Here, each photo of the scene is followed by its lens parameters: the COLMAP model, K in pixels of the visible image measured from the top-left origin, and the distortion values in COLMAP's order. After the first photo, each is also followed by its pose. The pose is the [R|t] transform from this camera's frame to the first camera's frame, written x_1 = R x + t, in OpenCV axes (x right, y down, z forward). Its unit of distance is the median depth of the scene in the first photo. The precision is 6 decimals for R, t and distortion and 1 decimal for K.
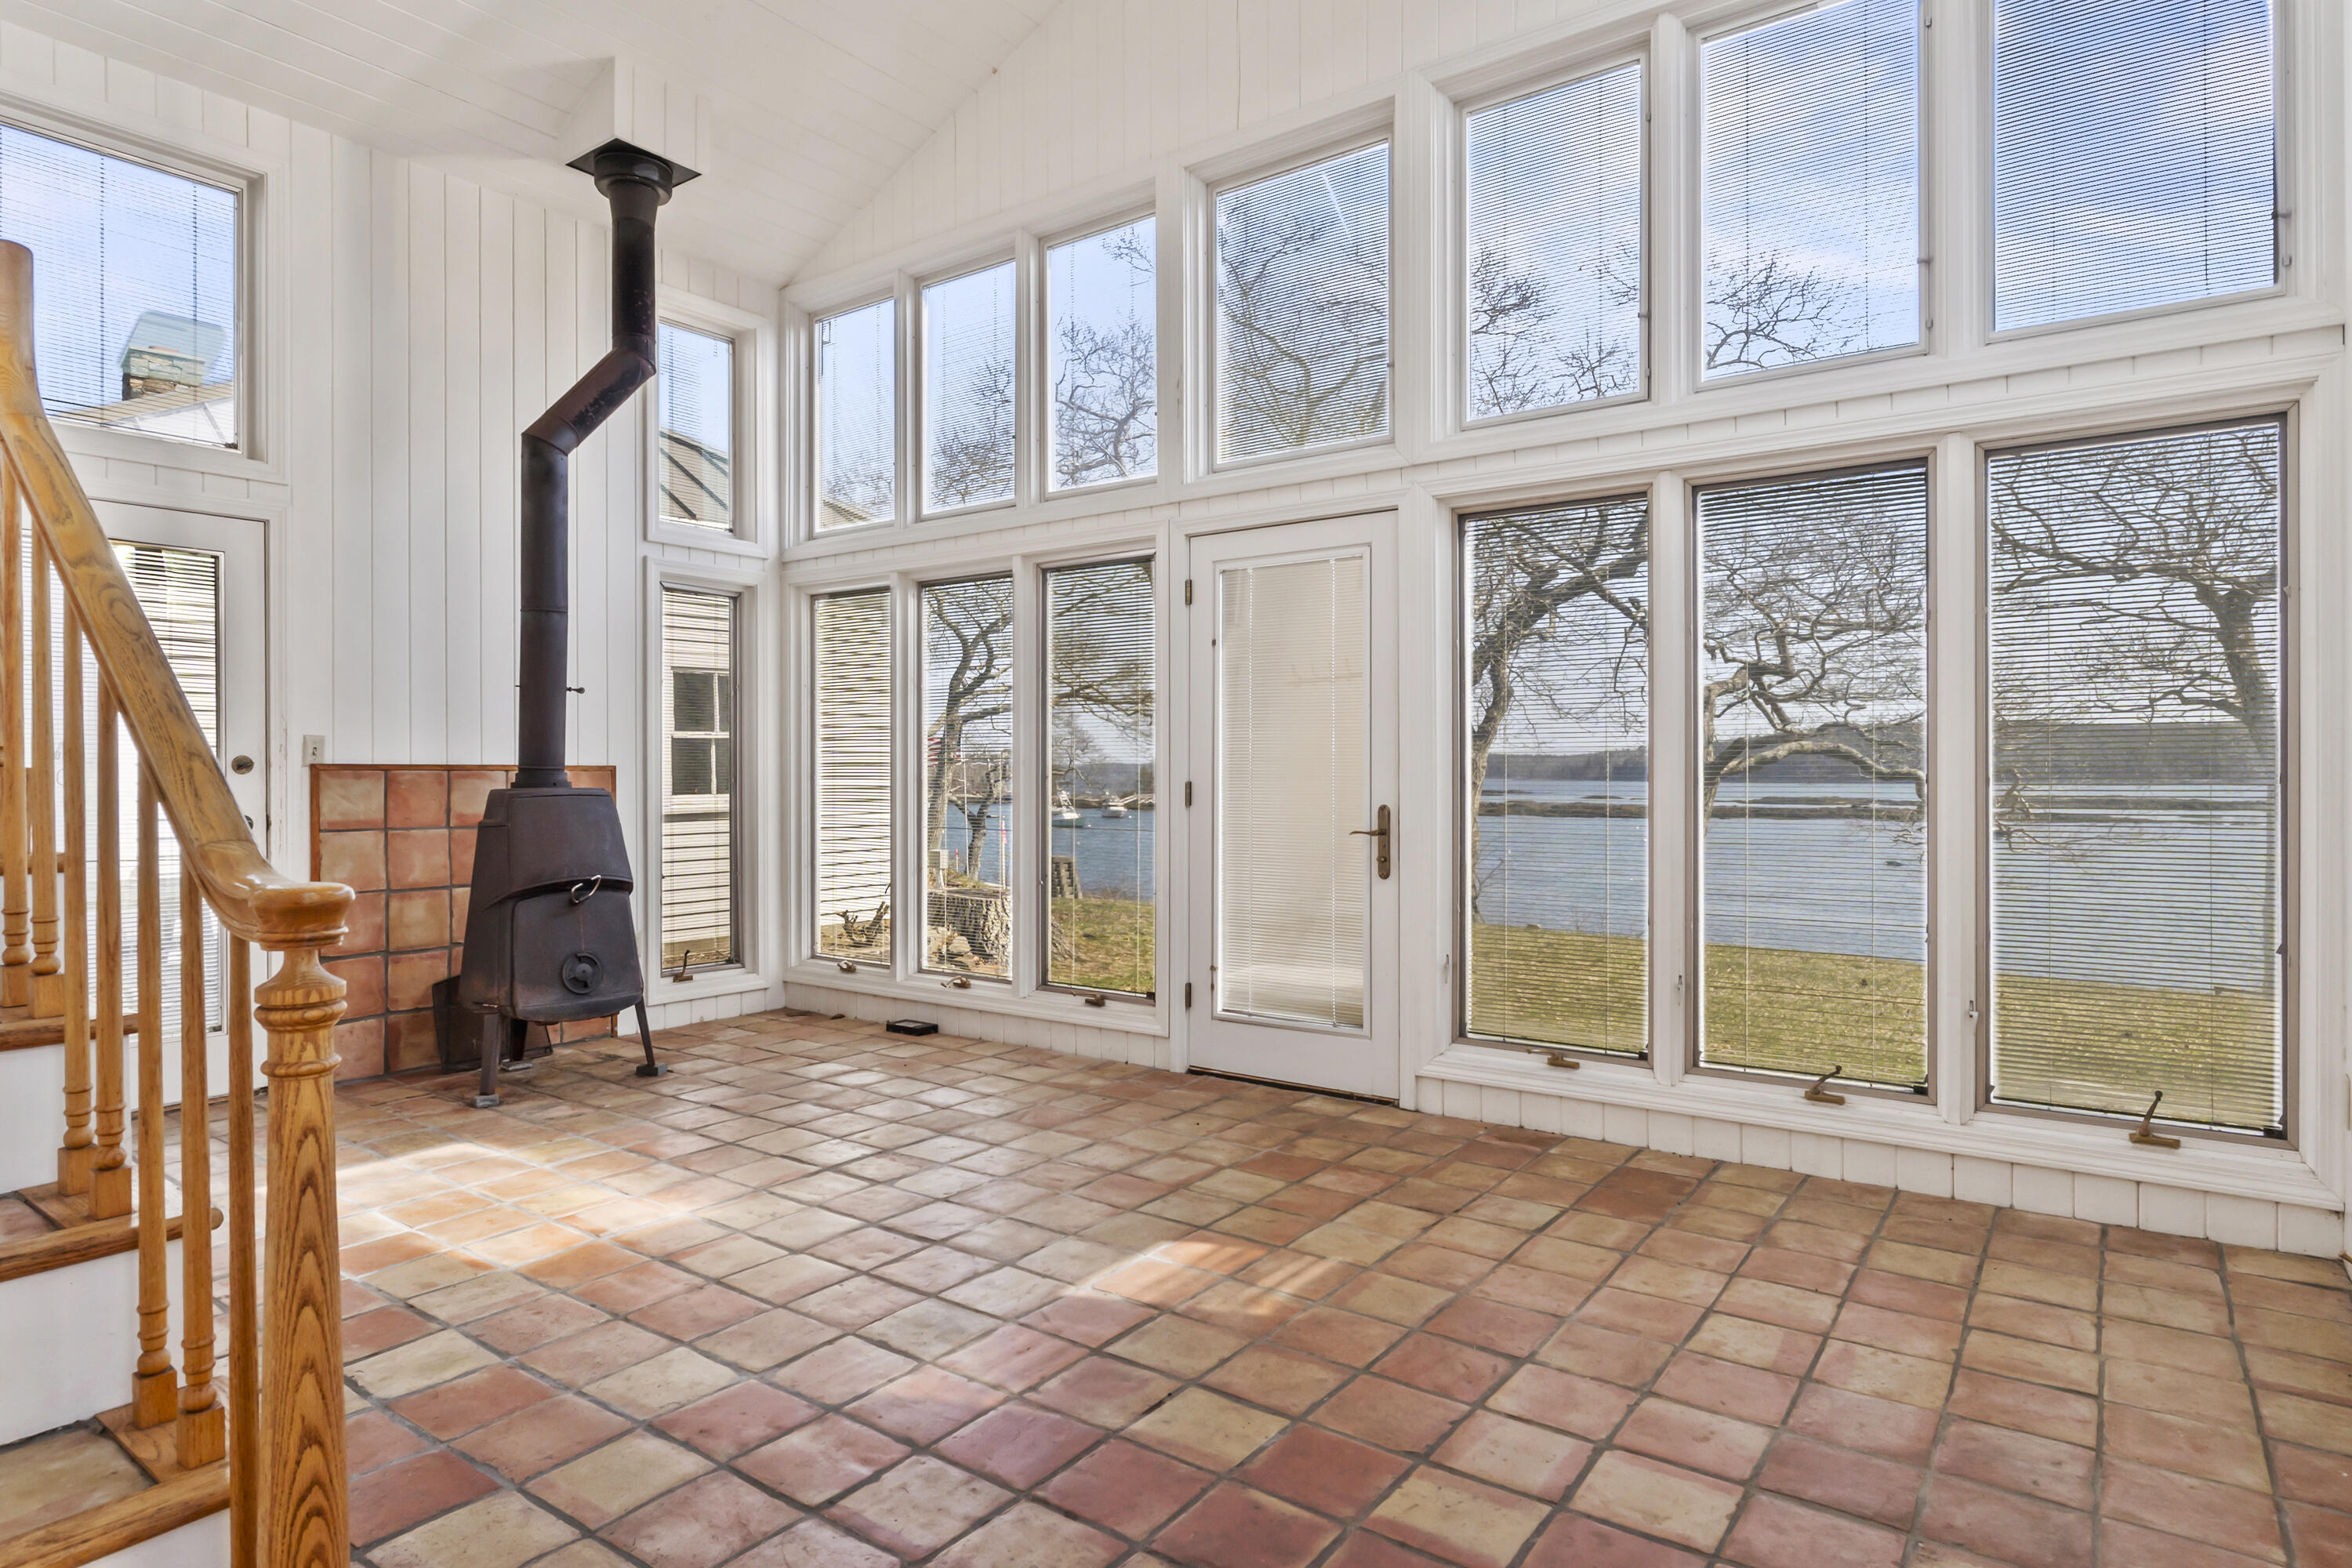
lens RADIAL K [[1305.6, 0, 1170.1], [0, 1305.6, 775.6], [0, 0, 1]] dist [-0.001628, 0.000040]
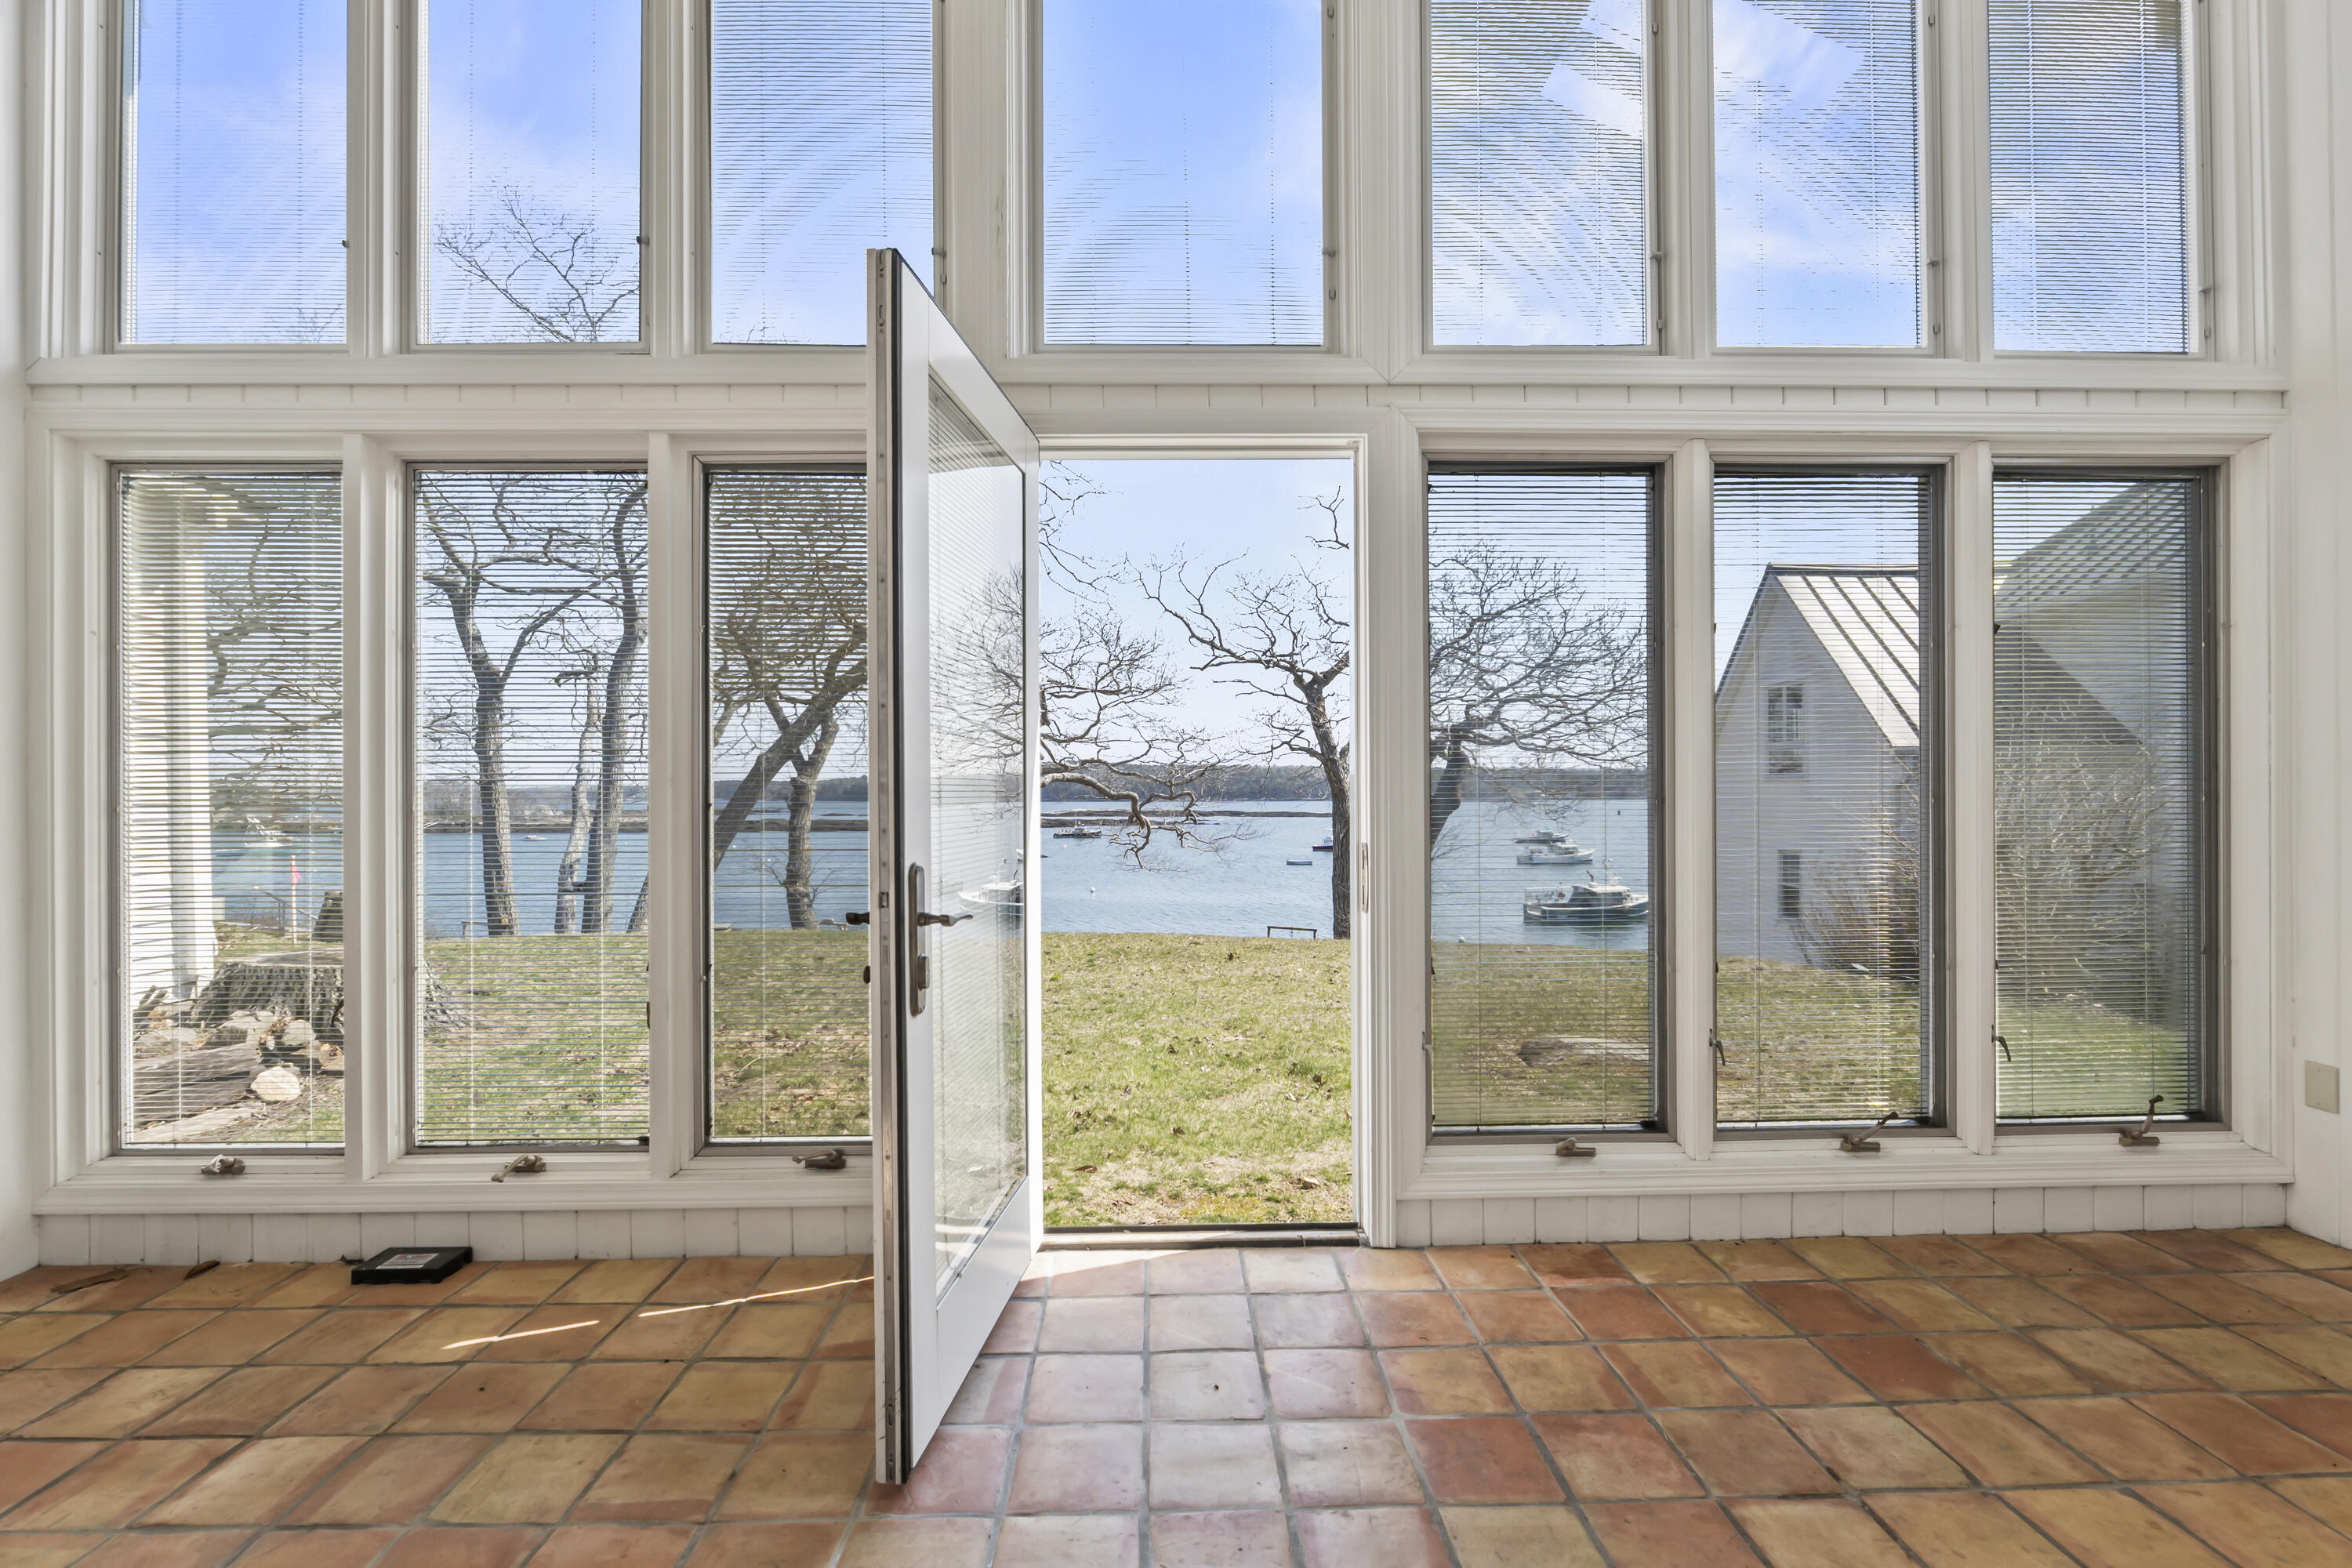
lens RADIAL K [[991.9, 0, 1179.7], [0, 991.9, 799.8], [0, 0, 1]] dist [-0.006613, 0.000022]
pose [[0.794280, -0.006843, 0.607514, -0.240448], [0.006080, 0.999976, 0.003314, -0.002408], [-0.607522, 0.001062, 0.794302, 0.590631]]
